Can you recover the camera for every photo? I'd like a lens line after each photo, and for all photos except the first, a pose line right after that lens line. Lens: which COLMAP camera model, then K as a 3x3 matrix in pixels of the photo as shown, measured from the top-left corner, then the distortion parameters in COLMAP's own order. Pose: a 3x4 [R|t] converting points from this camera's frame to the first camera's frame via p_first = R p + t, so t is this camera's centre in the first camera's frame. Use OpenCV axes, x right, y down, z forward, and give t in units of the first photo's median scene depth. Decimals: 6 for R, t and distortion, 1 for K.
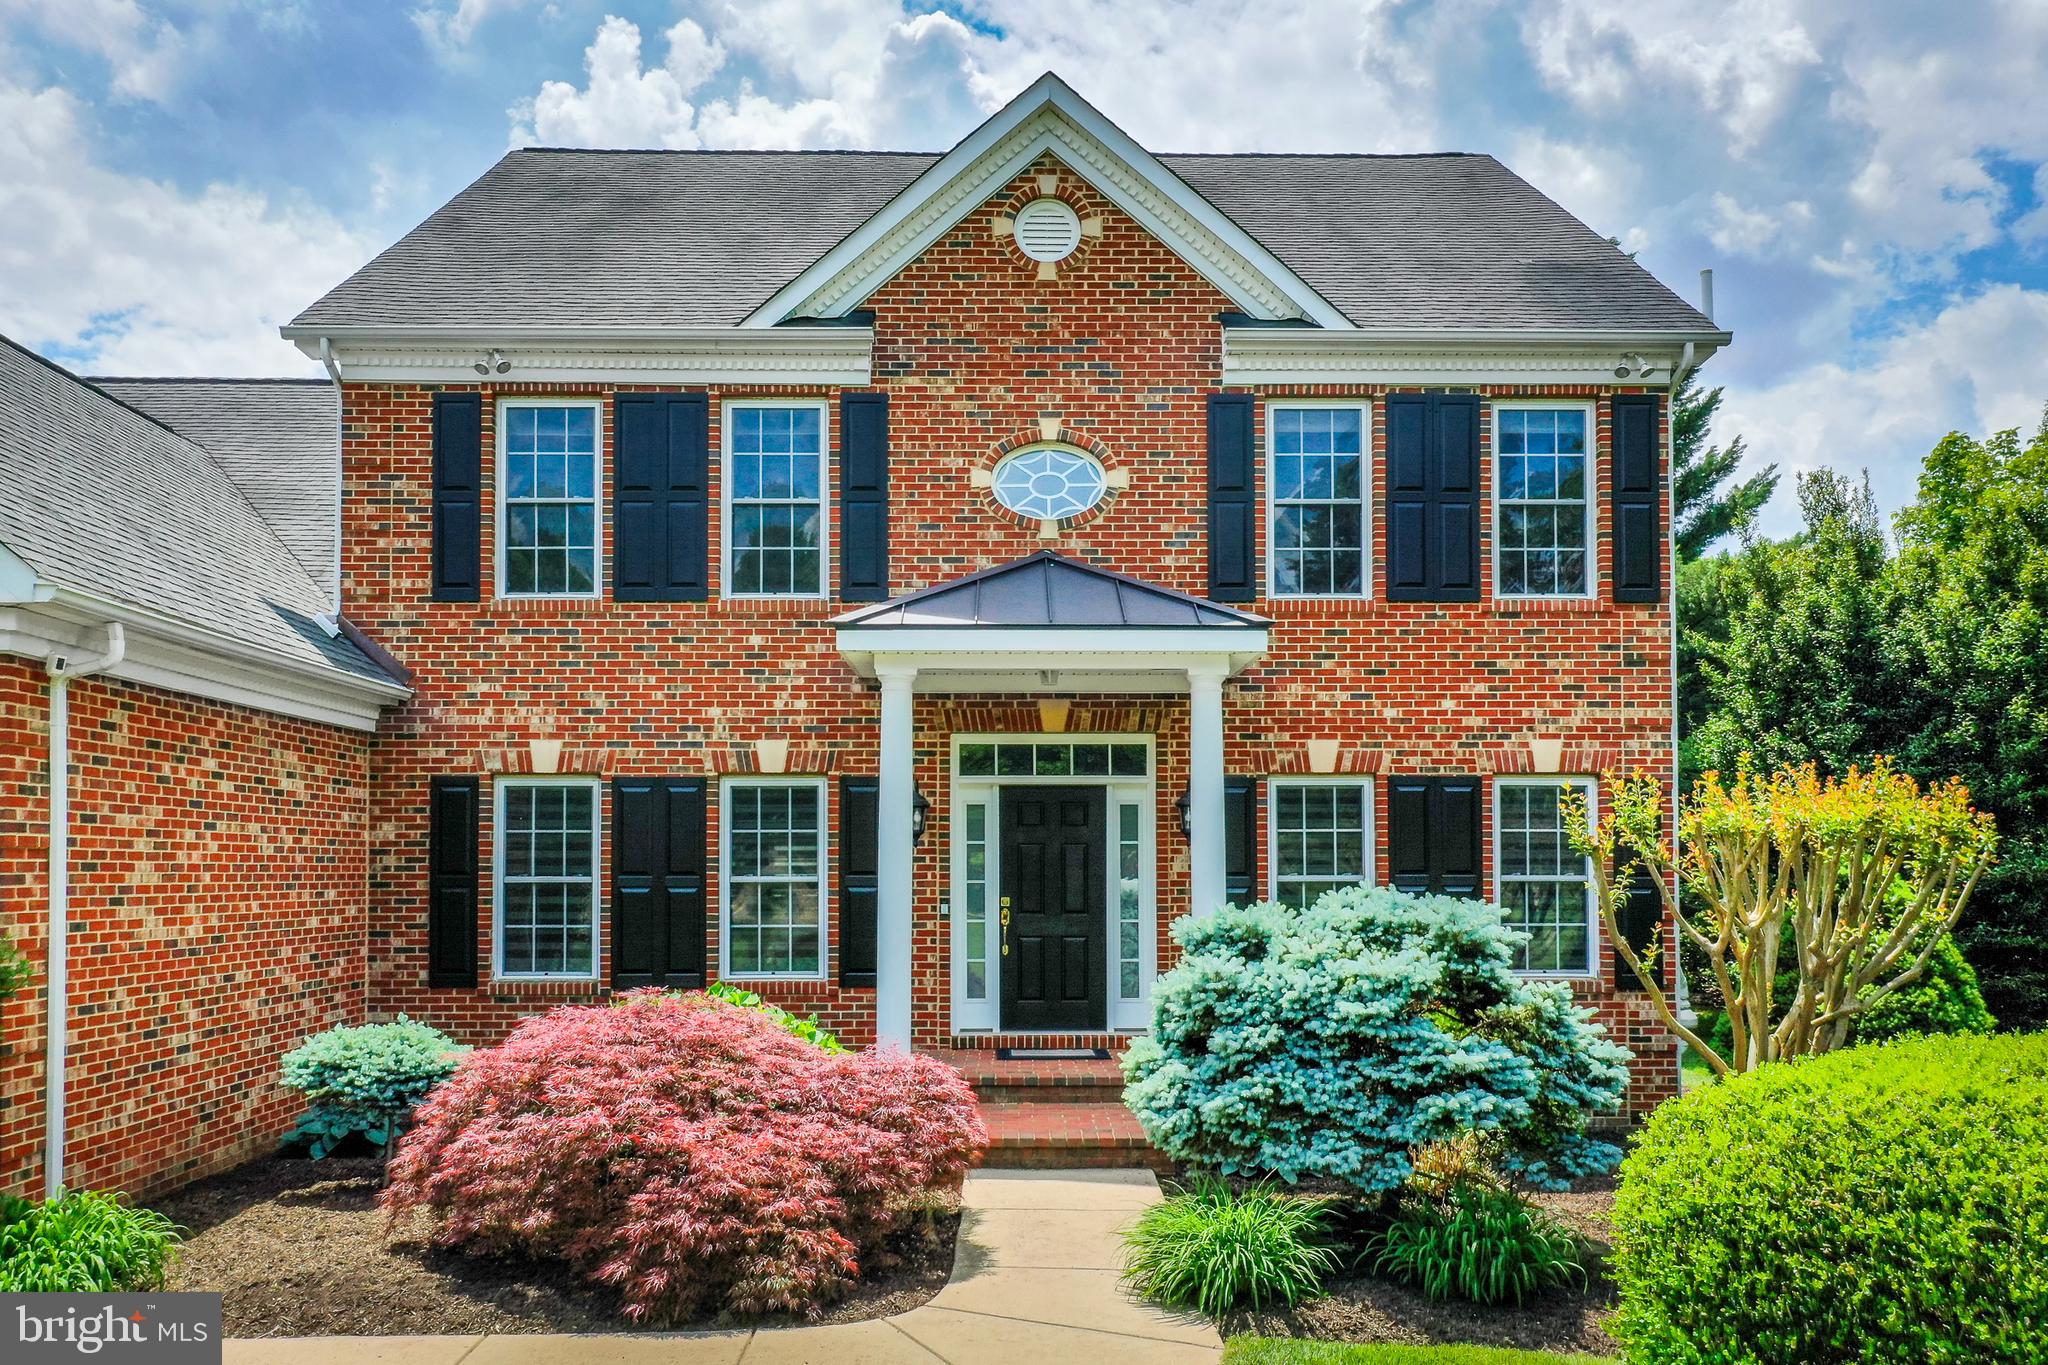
lens RADIAL K [[1718.2, 0, 1011.2], [0, 1718.2, 825.1], [0, 0, 1]] dist [0.002974, 0.001971]
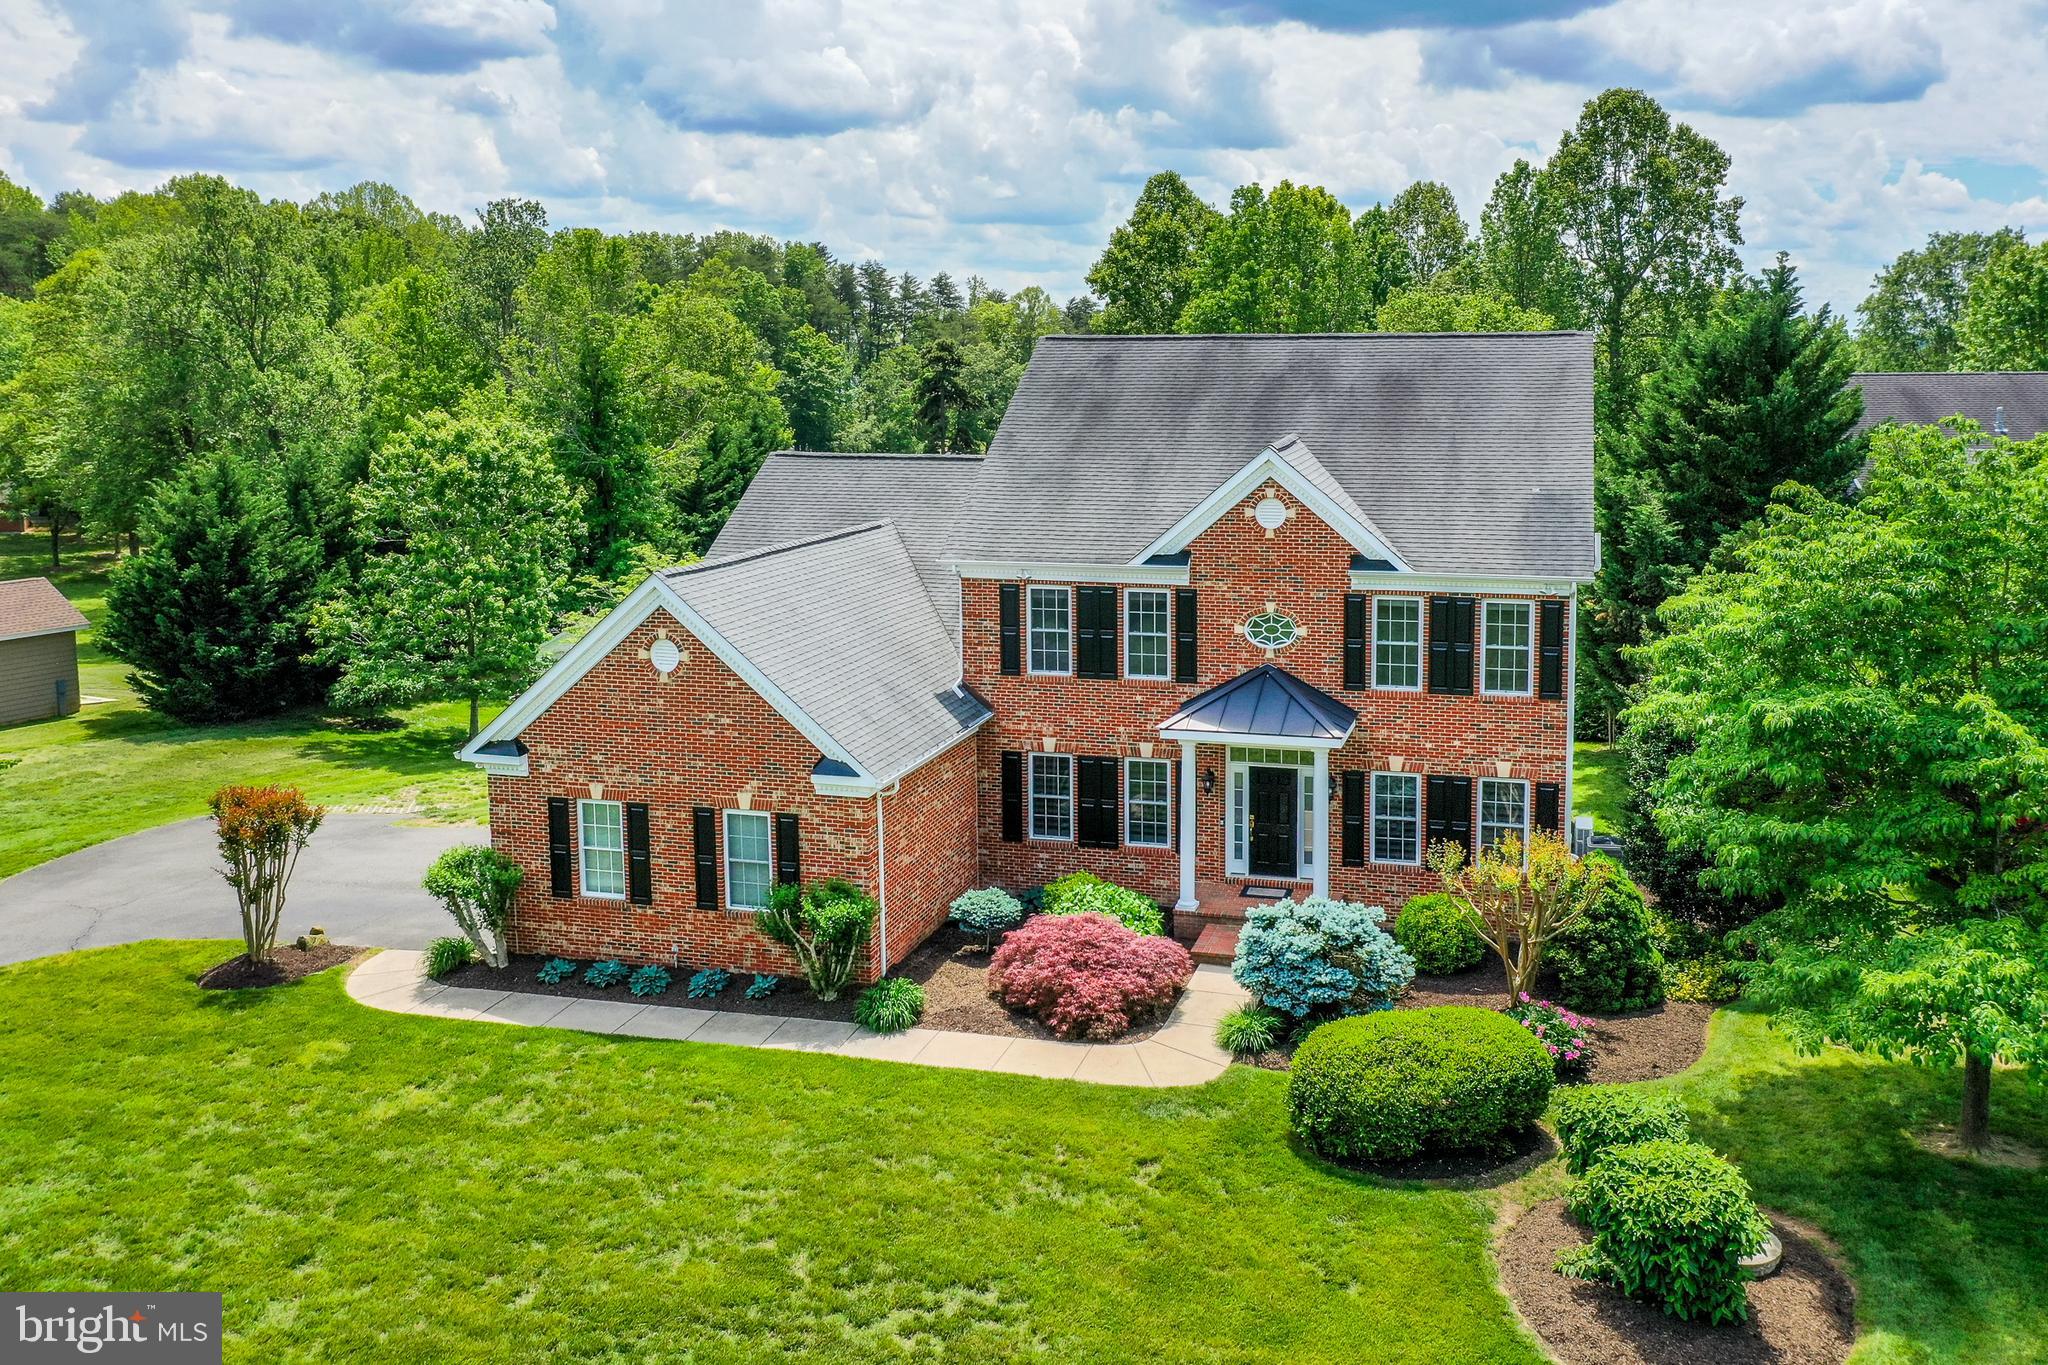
lens RADIAL K [[1718.2, 0, 1110.6], [0, 1718.2, 557.5], [0, 0, 1]] dist [0.002974, 0.001971]
pose [[0.962909, 0.026689, -0.268505, 0.406371], [0.011830, 0.989964, 0.140827, -0.599059], [0.269568, -0.138780, 0.952929, -1.096844]]
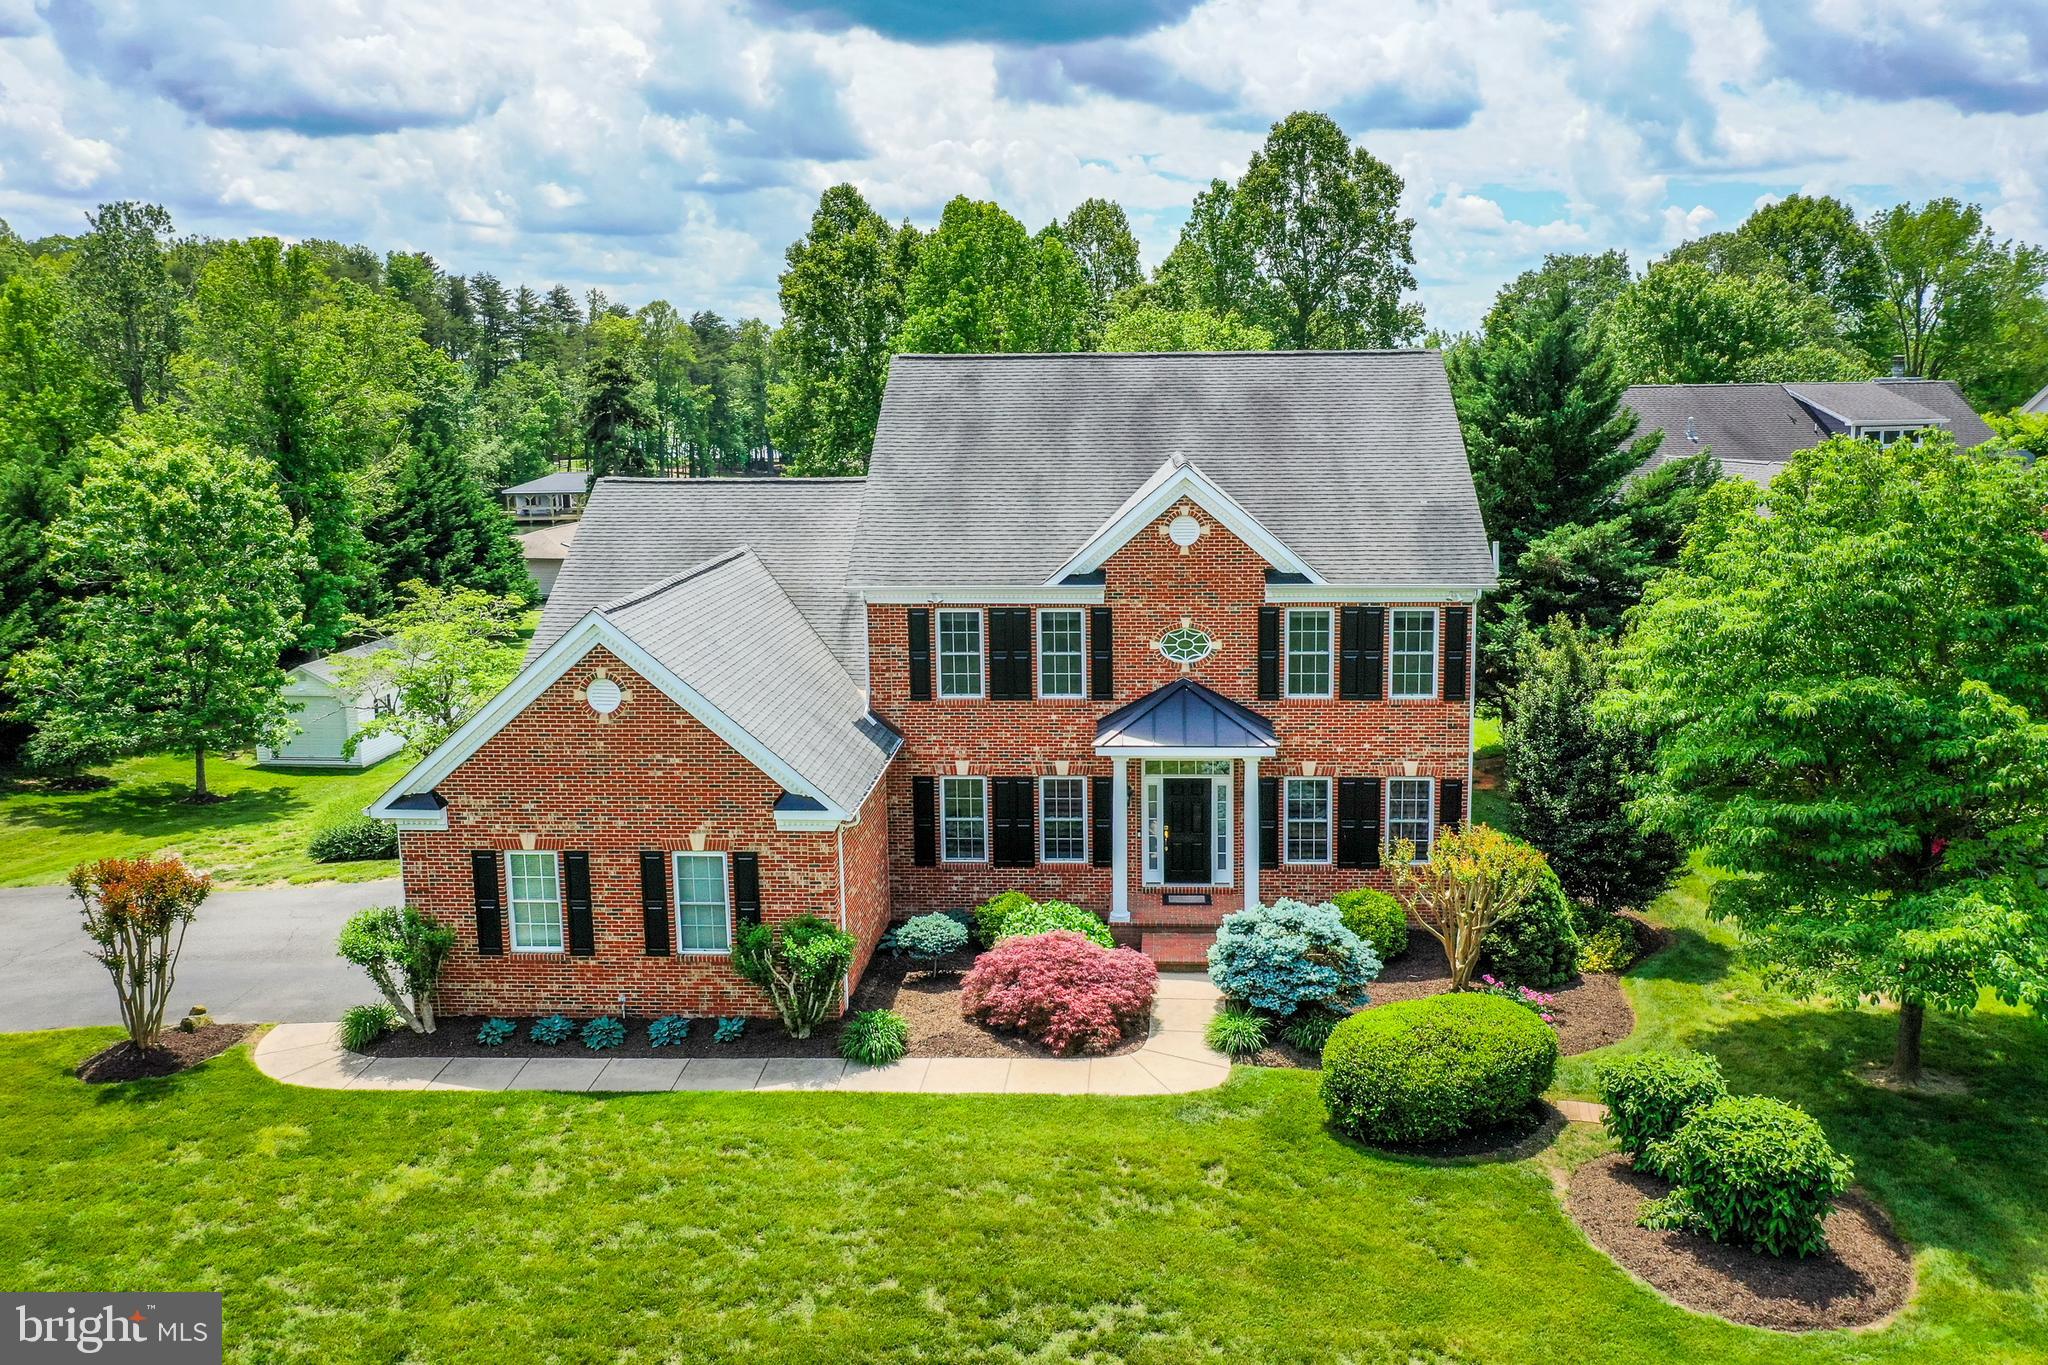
lens RADIAL K [[1718.2, 0, 1053.8], [0, 1718.2, 623.1], [0, 0, 1]] dist [0.002974, 0.001971]
pose [[0.997661, 0.000315, -0.068352, 0.003707], [0.011518, 0.984915, 0.172657, -0.613398], [0.067375, -0.173040, 0.982608, -1.175373]]
